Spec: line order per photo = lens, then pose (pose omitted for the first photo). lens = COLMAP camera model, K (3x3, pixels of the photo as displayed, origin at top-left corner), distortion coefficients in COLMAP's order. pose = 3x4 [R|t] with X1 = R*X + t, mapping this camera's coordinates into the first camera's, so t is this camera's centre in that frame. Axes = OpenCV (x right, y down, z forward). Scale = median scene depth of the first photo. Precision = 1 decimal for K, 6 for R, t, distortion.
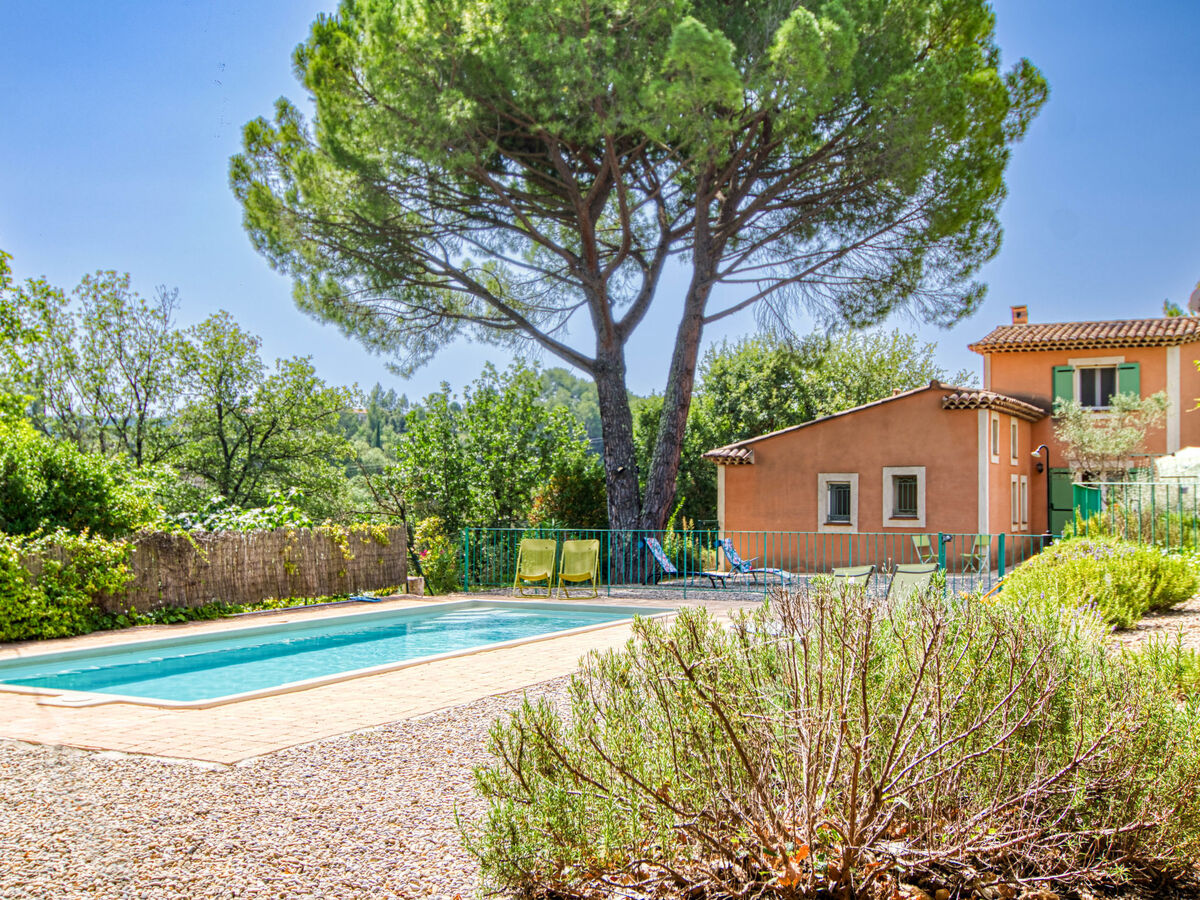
lens RADIAL K [[1335.6, 0, 600.0], [0, 1335.6, 450.0], [0, 0, 1]] dist [0.031616, 0.006035]
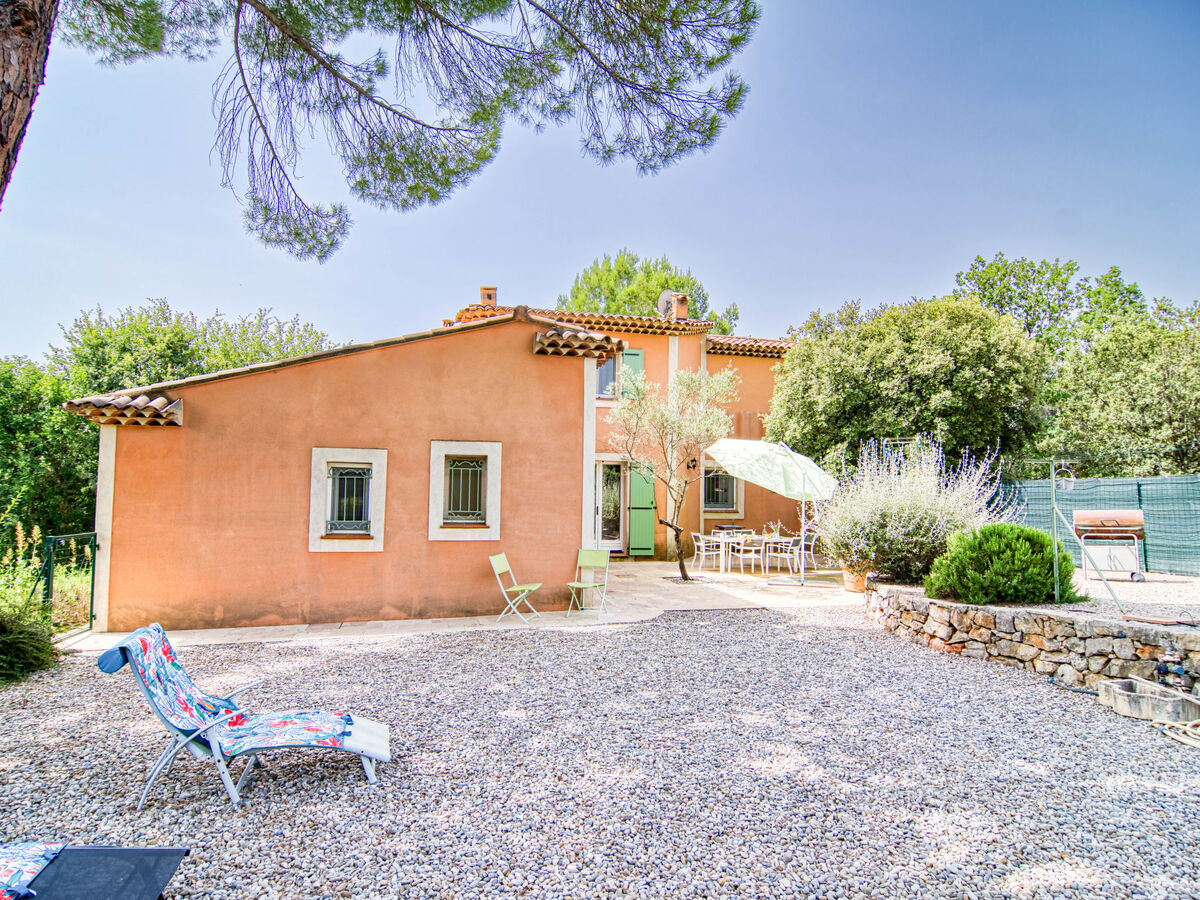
lens RADIAL K [[764.2, 0, 621.5], [0, 764.2, 469.1], [0, 0, 1]] dist [-0.002256, -0.000810]
pose [[0.762262, 0.029660, 0.646589, 0.055065], [-0.034869, 0.999381, -0.004736, 0.024573], [-0.646329, -0.018935, 0.762824, 0.693208]]
